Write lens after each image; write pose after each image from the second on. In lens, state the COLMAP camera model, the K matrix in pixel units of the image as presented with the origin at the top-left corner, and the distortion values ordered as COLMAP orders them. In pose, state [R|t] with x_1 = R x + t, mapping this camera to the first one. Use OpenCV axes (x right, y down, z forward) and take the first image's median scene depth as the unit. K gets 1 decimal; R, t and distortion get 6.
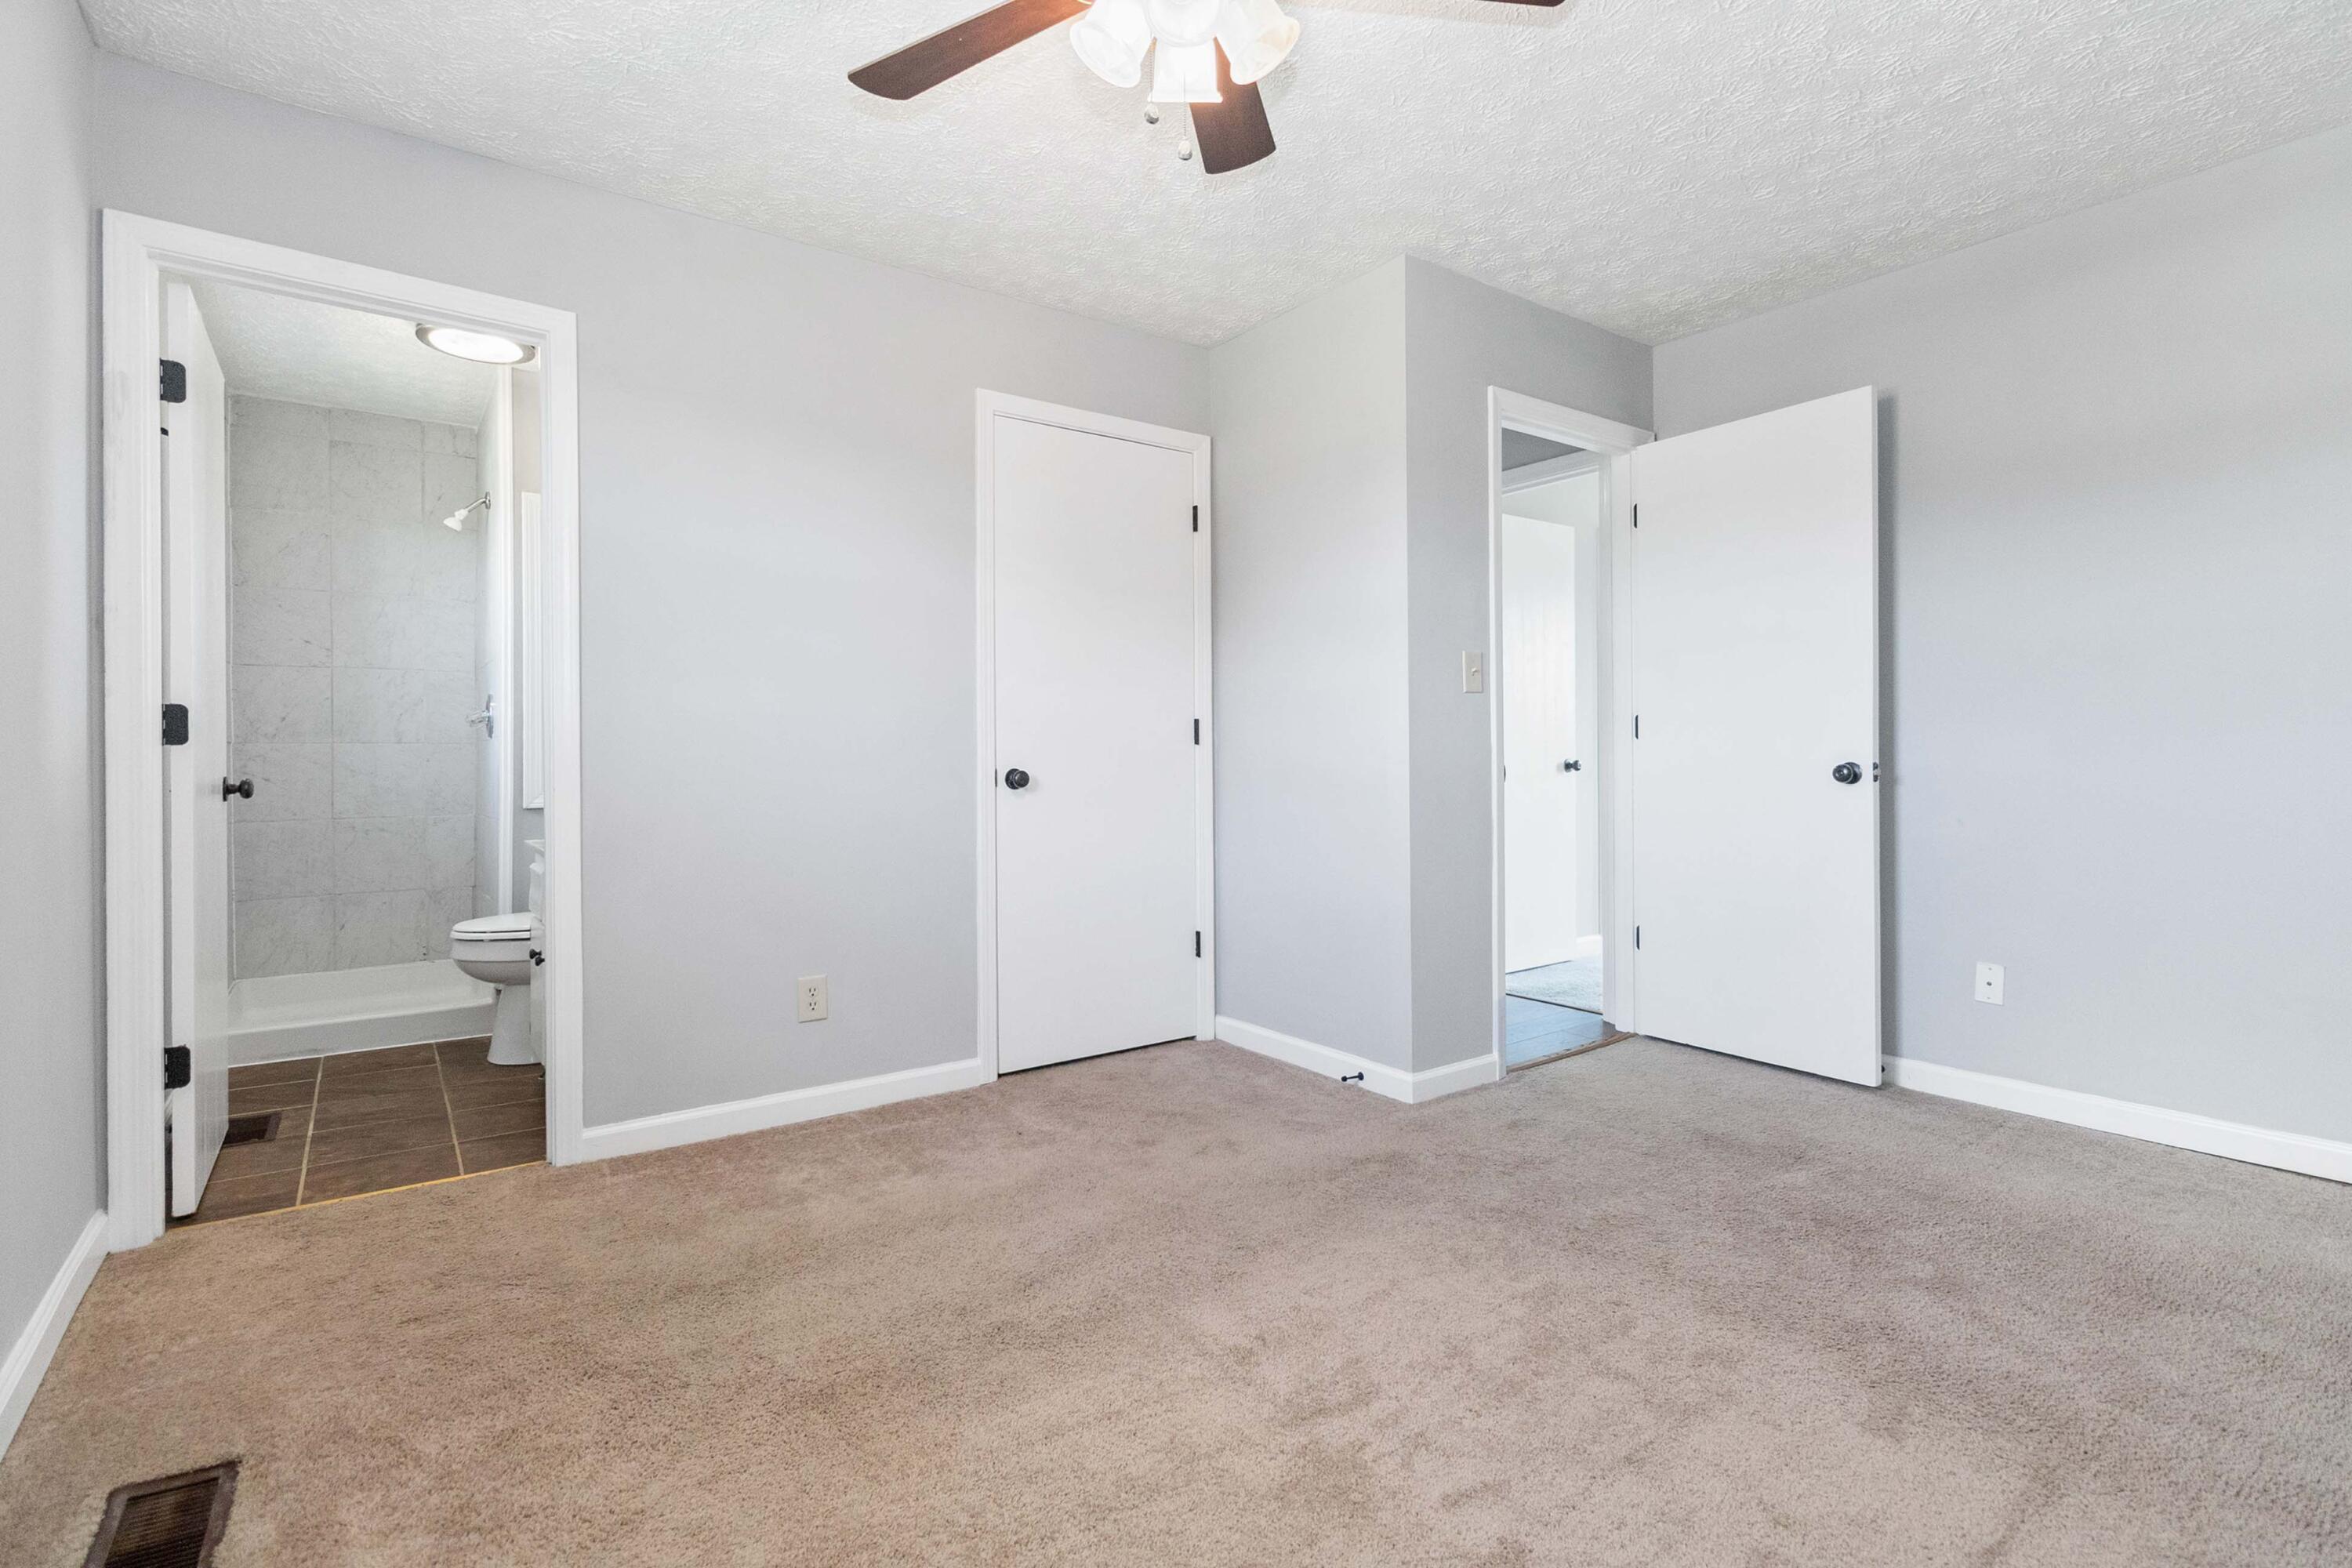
lens RADIAL K [[1108.3, 0, 1178.9], [0, 1108.3, 781.5], [0, 0, 1]] dist [-0.000173, 0.001040]
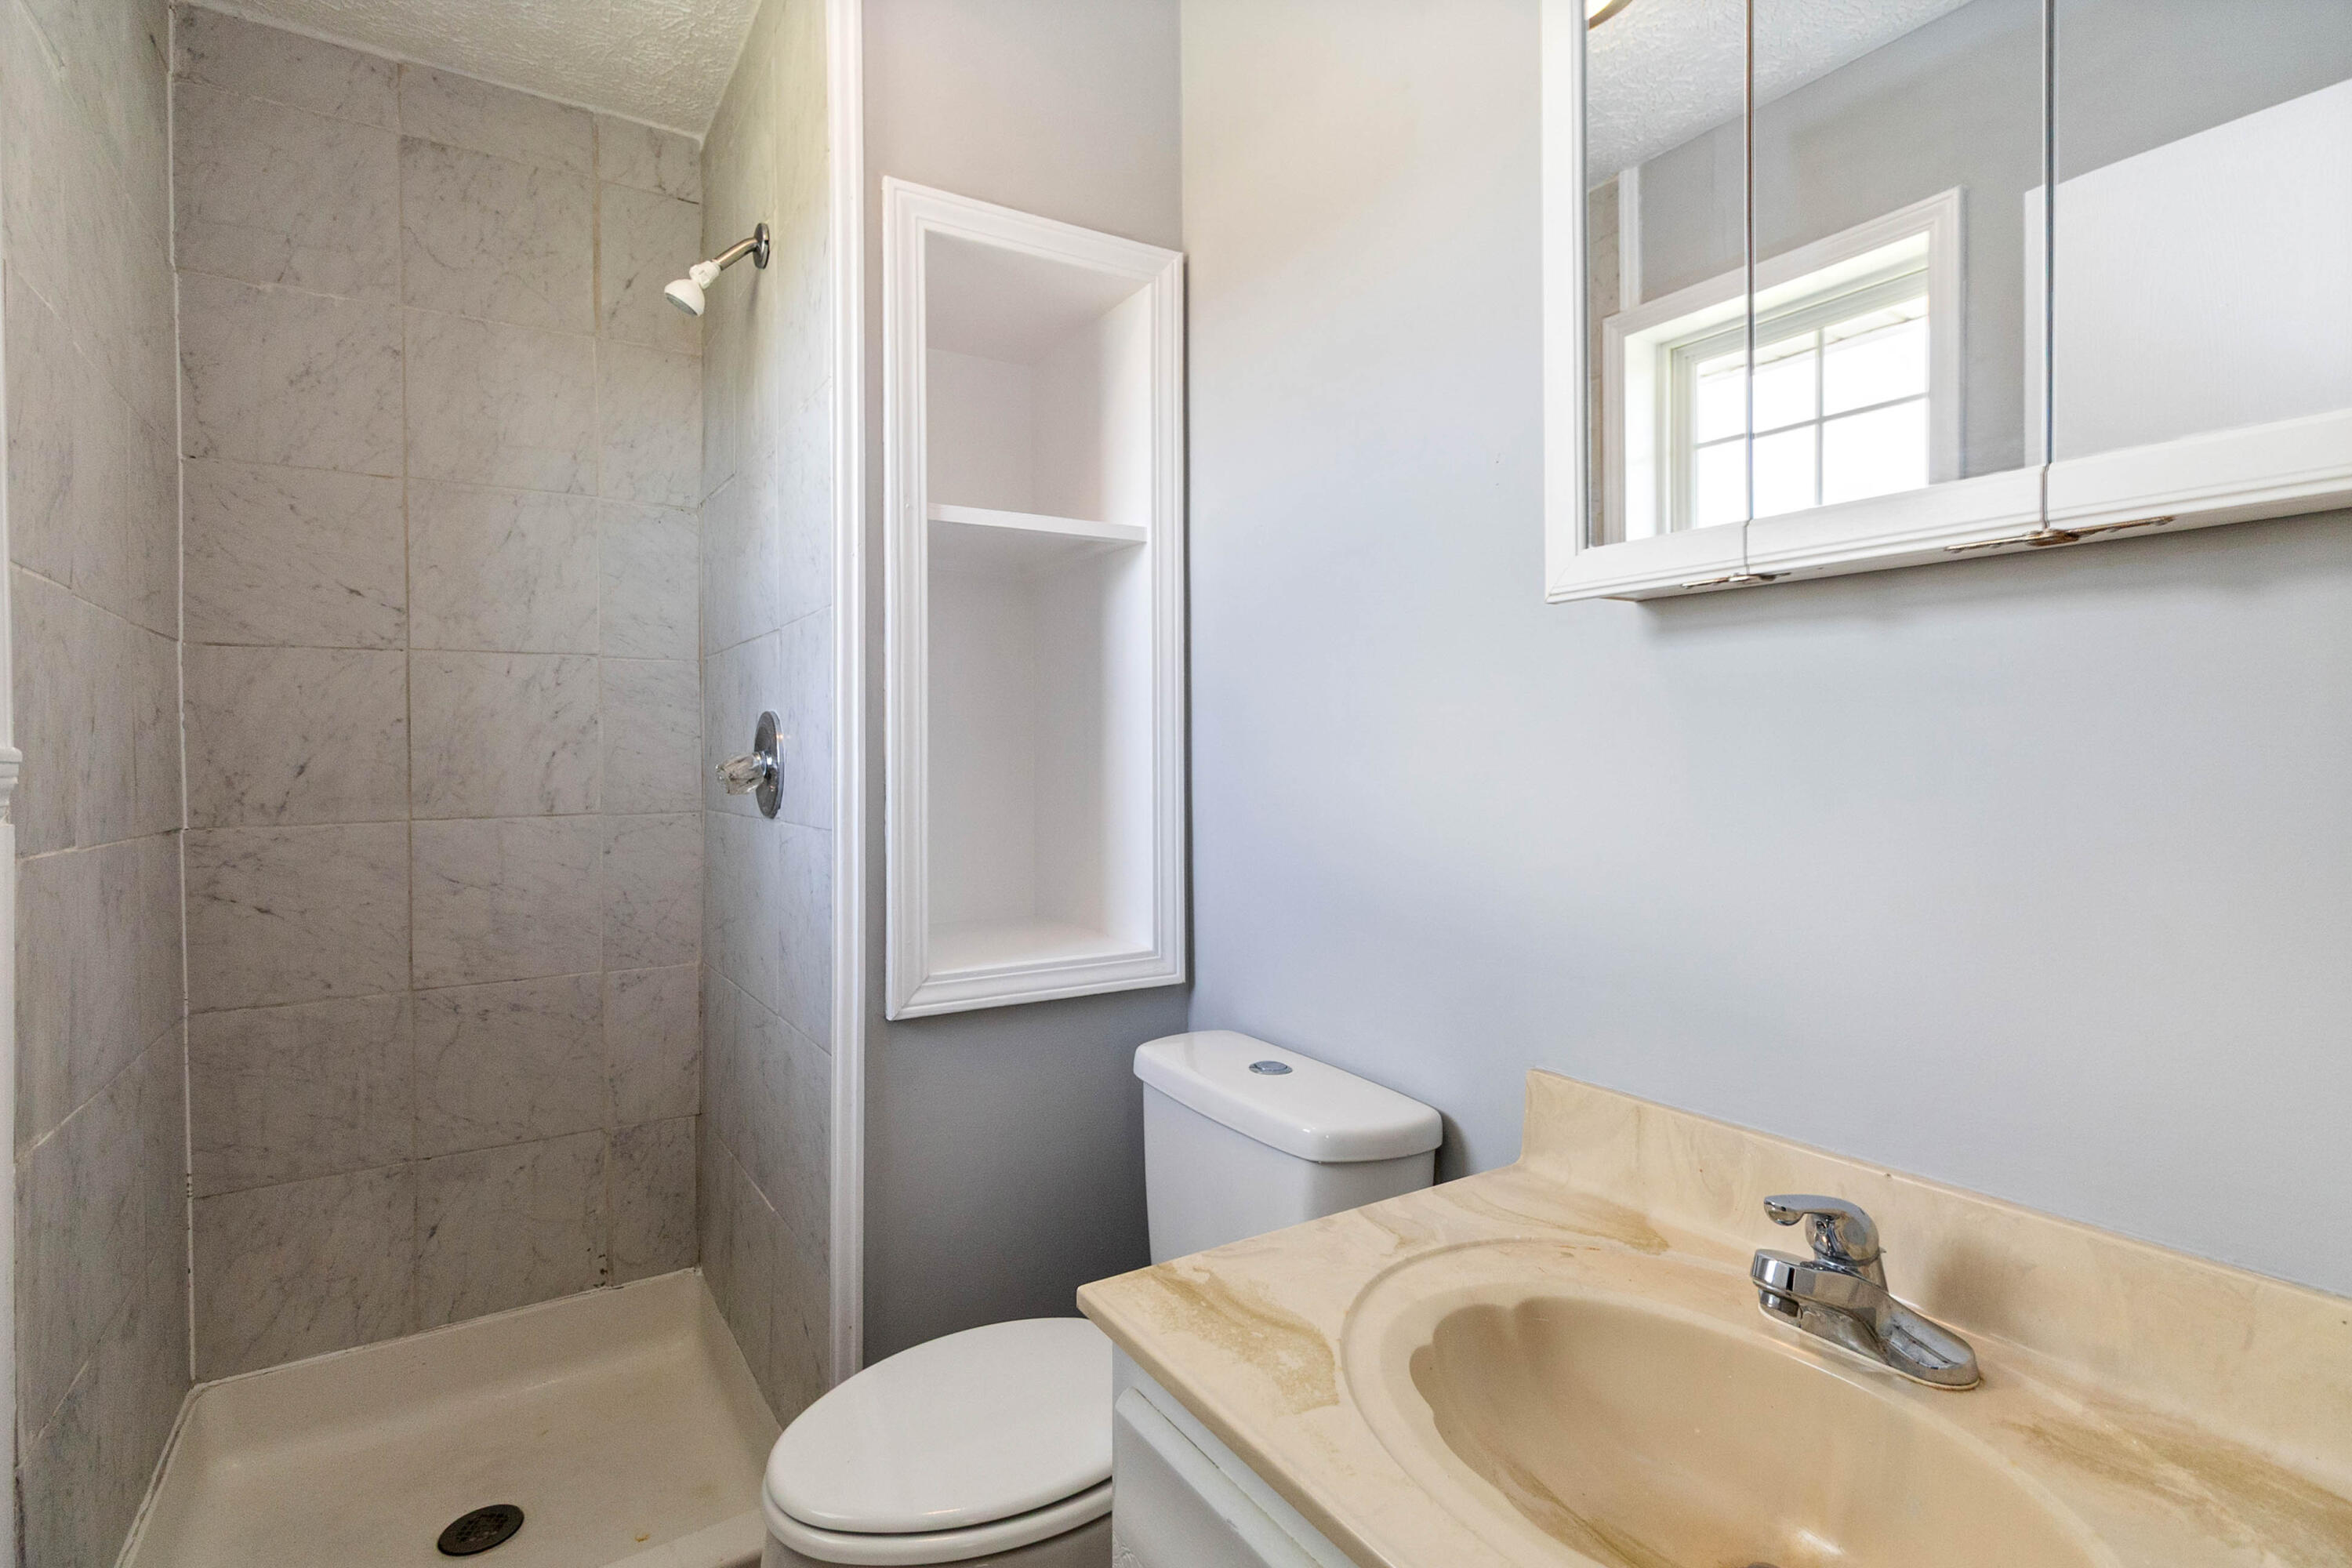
lens RADIAL K [[1108.3, 0, 1167.8], [0, 1108.3, 793.1], [0, 0, 1]] dist [-0.000173, 0.001040]
pose [[0.997787, 0.006231, -0.066191, -0.434110], [-0.005160, 0.999853, 0.016337, -0.054864], [0.066283, -0.015959, 0.997673, 0.581020]]
